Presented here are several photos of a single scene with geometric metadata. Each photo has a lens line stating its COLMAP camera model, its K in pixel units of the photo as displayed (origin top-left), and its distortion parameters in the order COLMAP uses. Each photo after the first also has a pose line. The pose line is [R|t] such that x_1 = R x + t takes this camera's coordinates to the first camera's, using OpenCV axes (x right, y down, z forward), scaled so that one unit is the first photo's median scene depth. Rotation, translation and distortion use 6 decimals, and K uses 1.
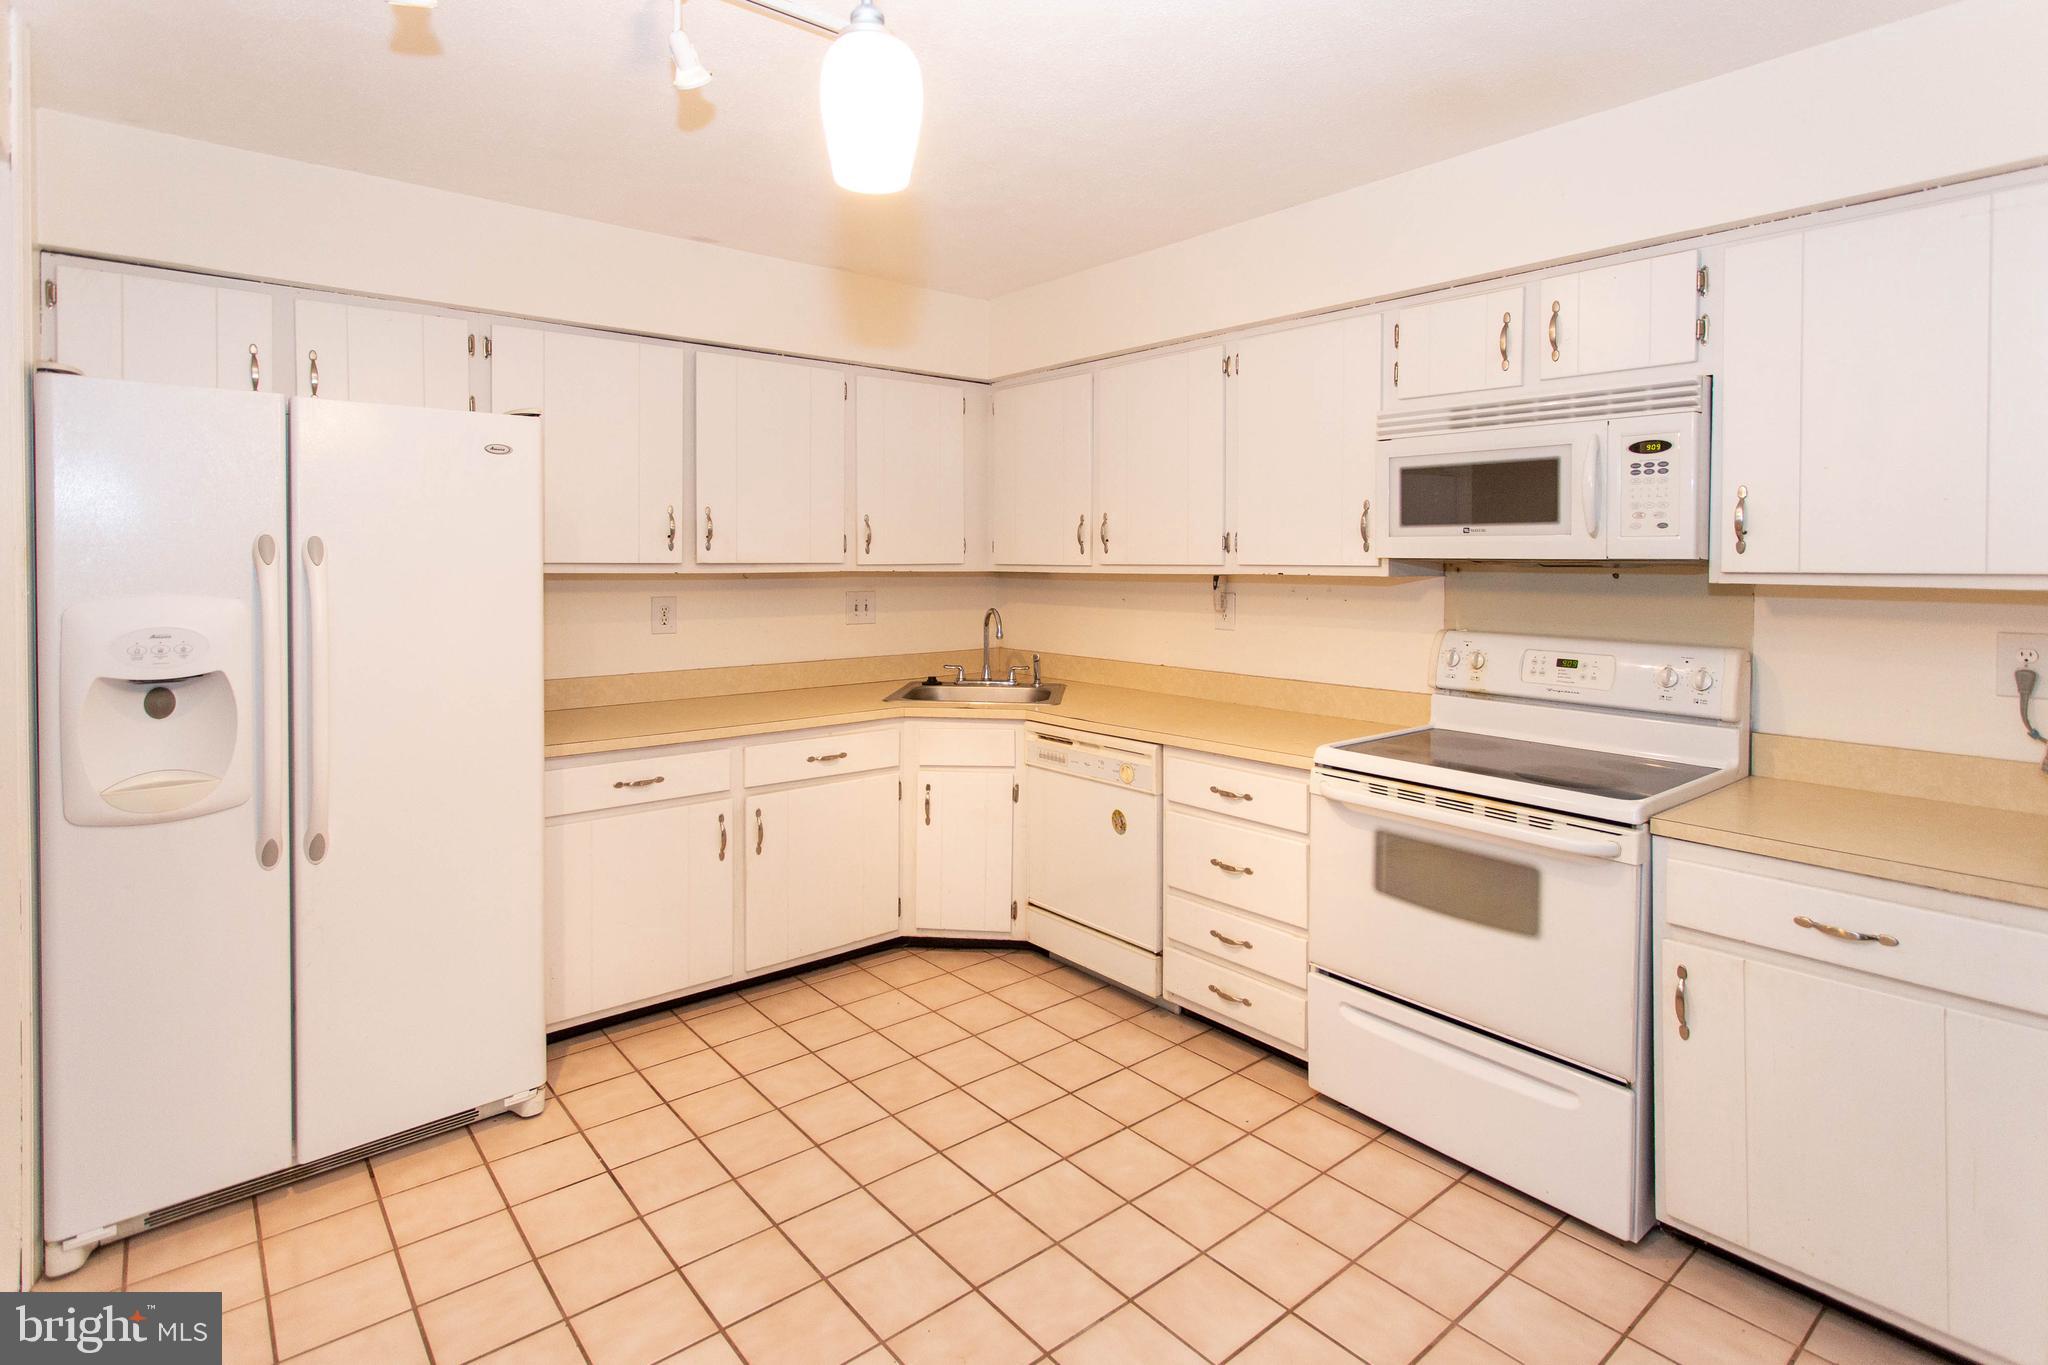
lens RADIAL K [[1040.7, 0, 972.0], [0, 1040.7, 615.8], [0, 0, 1]] dist [0.000197, 0.000629]
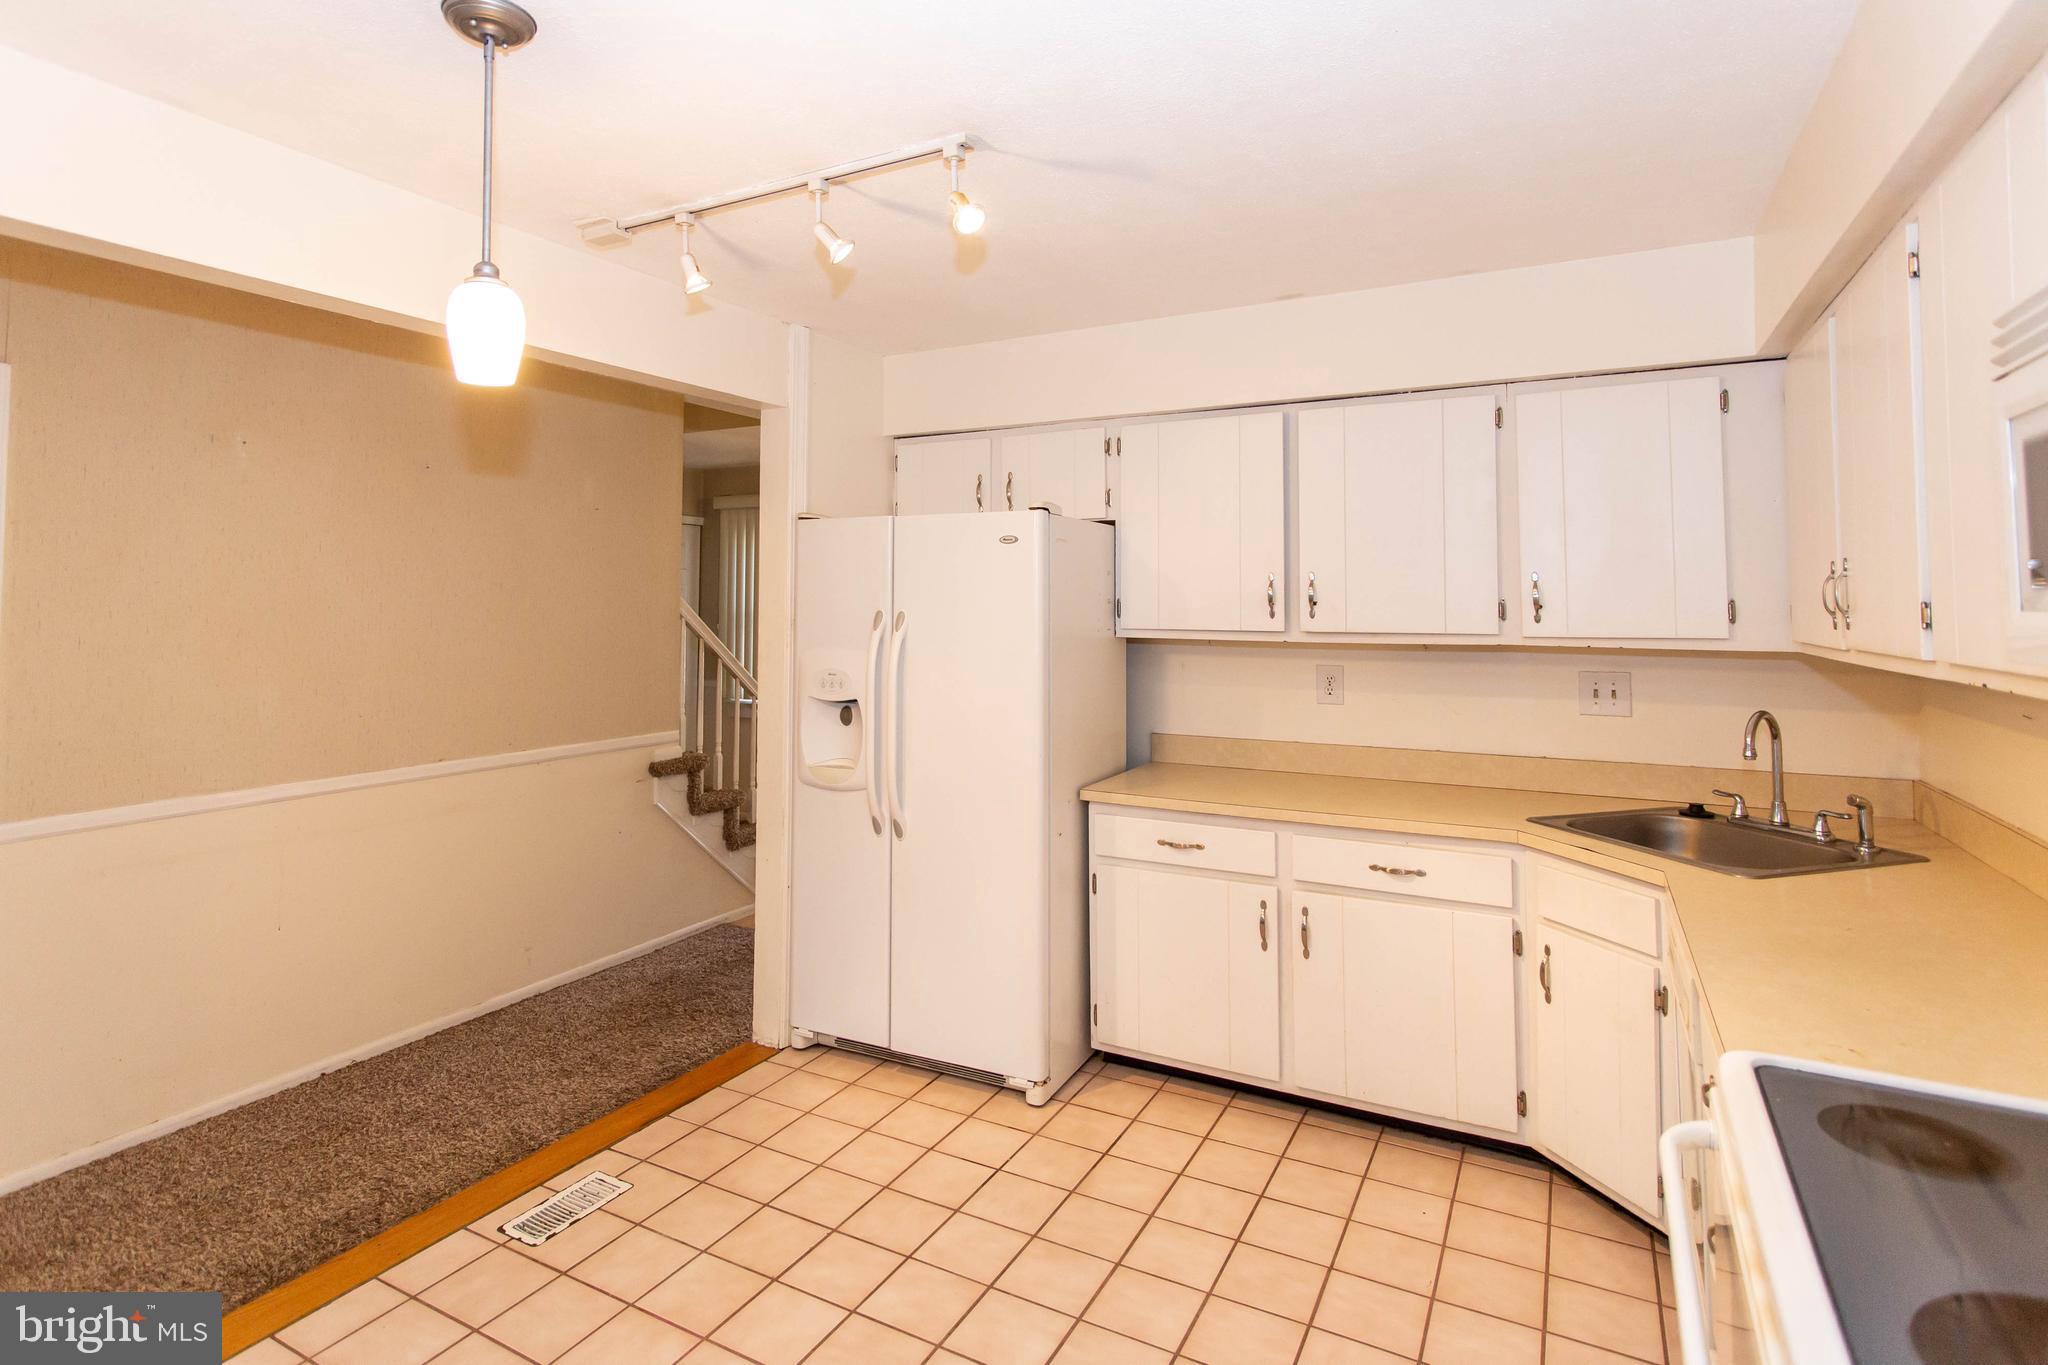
lens RADIAL K [[1037.7, 0, 980.2], [0, 1037.7, 596.7], [0, 0, 1]] dist [-0.000803, -0.000058]
pose [[0.380314, -0.008825, -0.924815, 0.526662], [-0.050159, 0.998286, -0.030153, -0.041512], [0.923496, 0.057856, 0.379220, 0.391718]]
